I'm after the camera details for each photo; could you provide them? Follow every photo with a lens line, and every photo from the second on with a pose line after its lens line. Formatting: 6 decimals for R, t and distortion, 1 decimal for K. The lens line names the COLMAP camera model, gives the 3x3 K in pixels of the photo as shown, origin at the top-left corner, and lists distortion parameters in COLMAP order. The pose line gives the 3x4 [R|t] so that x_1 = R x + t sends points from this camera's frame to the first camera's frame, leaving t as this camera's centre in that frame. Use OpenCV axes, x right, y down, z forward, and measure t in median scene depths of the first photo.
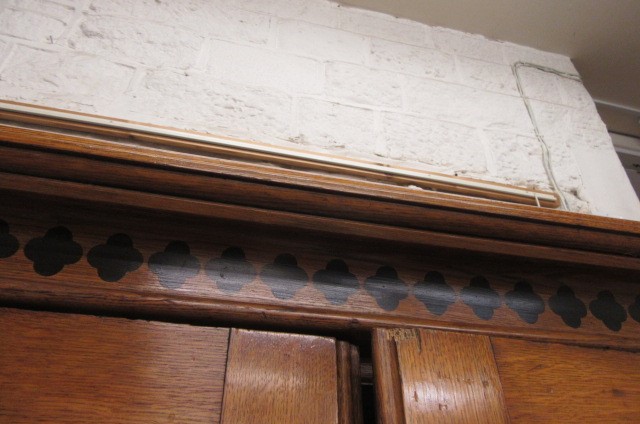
lens RADIAL K [[476.3, 0, 320.0], [0, 476.3, 212.0], [0, 0, 1]] dist [-0.011899, -0.005518]
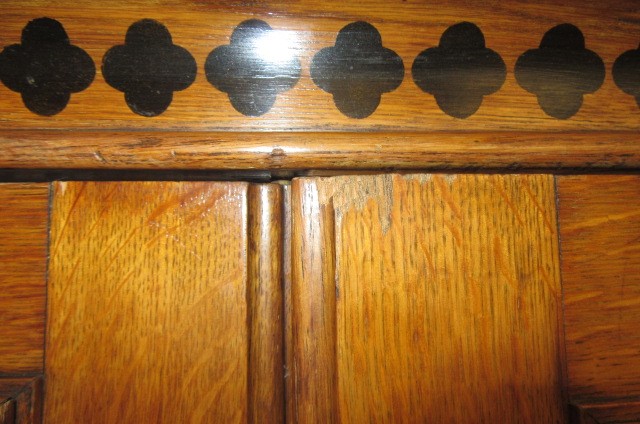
lens RADIAL K [[476.3, 0, 320.0], [0, 476.3, 212.0], [0, 0, 1]] dist [-0.011899, -0.005518]
pose [[0.978384, -0.013016, -0.206387, 0.238660], [0.121494, 0.843795, 0.522733, 0.020831], [0.167345, -0.536508, 0.827136, 0.584150]]
